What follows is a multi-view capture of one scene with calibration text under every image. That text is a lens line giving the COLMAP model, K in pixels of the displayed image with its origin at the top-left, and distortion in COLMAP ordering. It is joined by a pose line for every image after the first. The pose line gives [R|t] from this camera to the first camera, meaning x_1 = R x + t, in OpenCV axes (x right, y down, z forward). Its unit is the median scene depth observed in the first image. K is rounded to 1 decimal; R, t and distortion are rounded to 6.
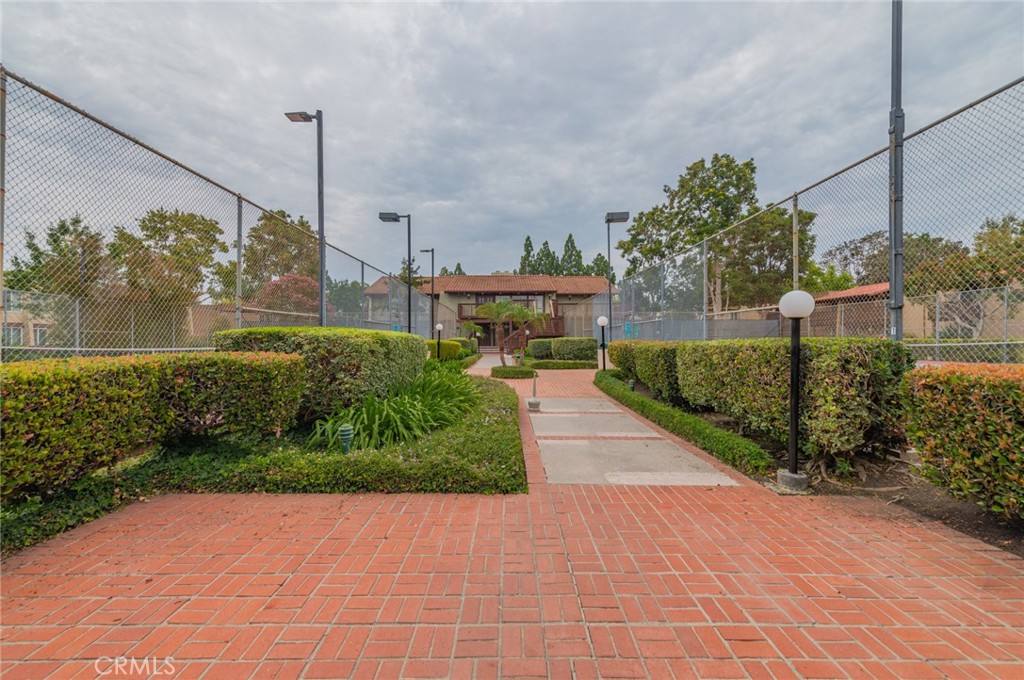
lens RADIAL K [[399.0, 0, 518.3], [0, 399.0, 337.8], [0, 0, 1]] dist [0.002161, -0.000296]
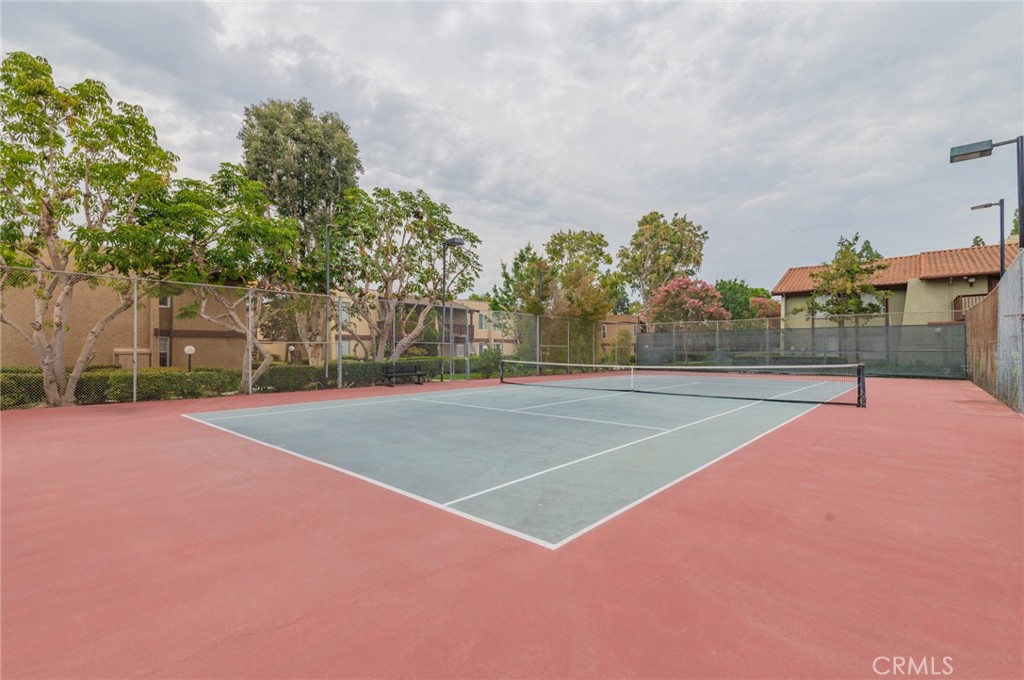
lens RADIAL K [[452.4, 0, 512.0], [0, 452.4, 340.0], [0, 0, 1]] dist [0.000967, 0.000040]
pose [[0.720306, -0.013306, -0.693529, -0.135706], [0.002042, 0.999852, -0.017063, -0.005343], [0.693654, 0.010874, 0.720226, 0.020037]]
